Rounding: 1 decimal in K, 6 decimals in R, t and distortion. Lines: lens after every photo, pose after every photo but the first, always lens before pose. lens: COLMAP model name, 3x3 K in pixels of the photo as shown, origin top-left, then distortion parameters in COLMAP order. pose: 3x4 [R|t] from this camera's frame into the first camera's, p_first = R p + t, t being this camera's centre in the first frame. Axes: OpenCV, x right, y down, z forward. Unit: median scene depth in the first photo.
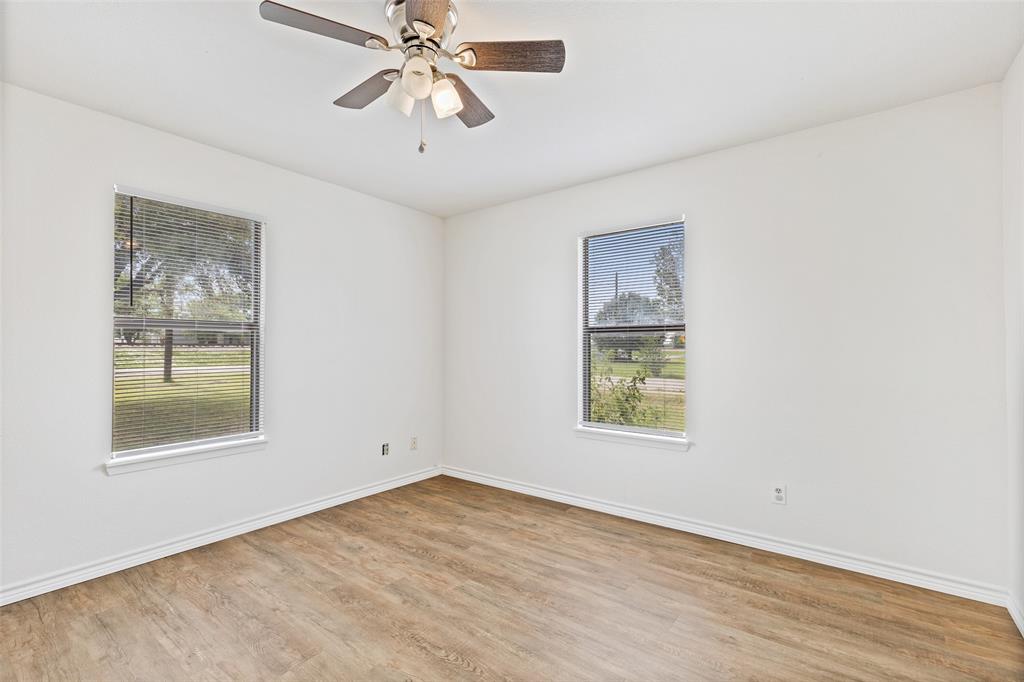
lens RADIAL K [[465.4, 0, 509.7], [0, 465.4, 341.6], [0, 0, 1]] dist [0.005779, -0.000705]
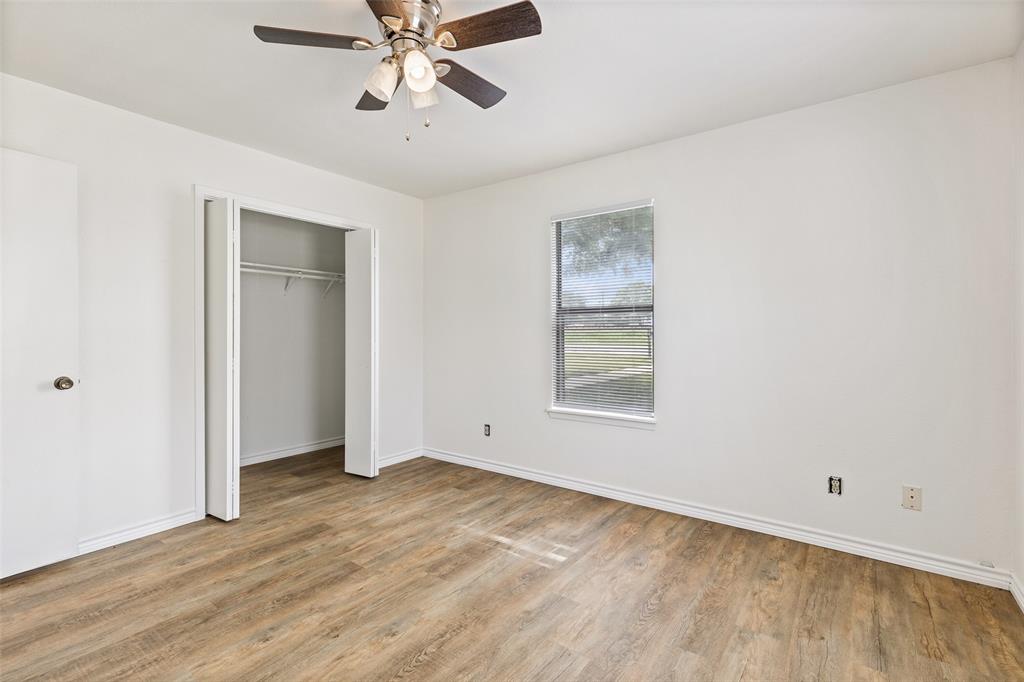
lens RADIAL K [[465.4, 0, 500.4], [0, 465.4, 324.0], [0, 0, 1]] dist [0.005779, -0.000705]
pose [[0.014027, -0.010244, -0.999849, 0.496205], [0.015462, 0.999830, -0.010026, 0.005616], [0.999782, -0.015319, 0.014183, 0.685484]]
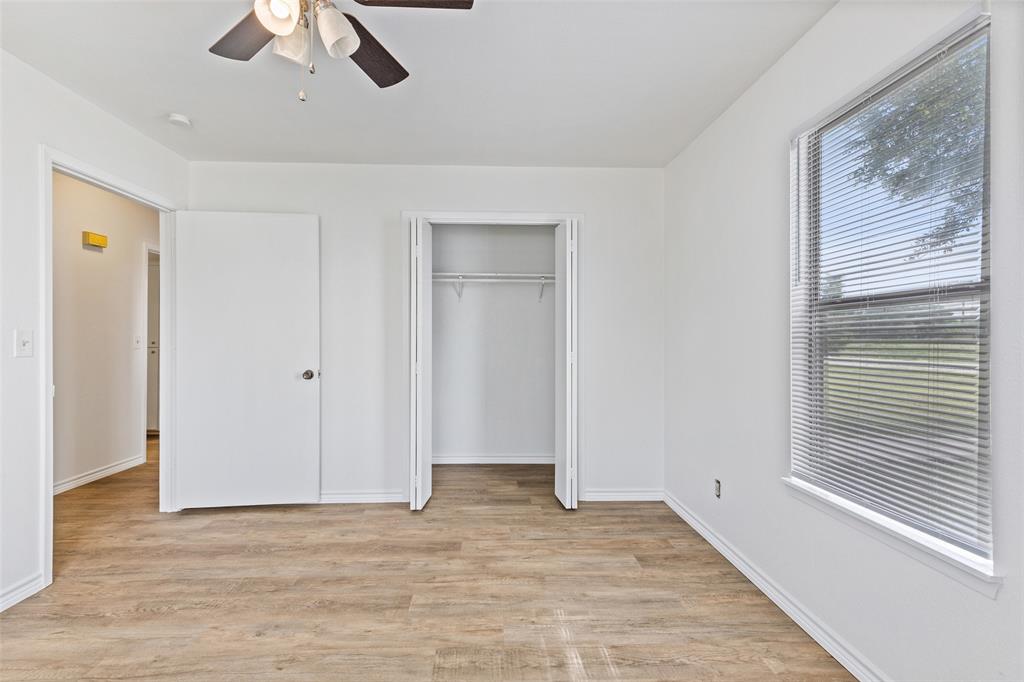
lens RADIAL K [[465.4, 0, 504.6], [0, 465.4, 339.4], [0, 0, 1]] dist [0.005779, -0.000705]
pose [[-0.764803, 0.006808, -0.644228, 0.038267], [0.008129, 0.999967, 0.000916, 0.006310], [0.644213, -0.004537, -0.764833, 1.080383]]
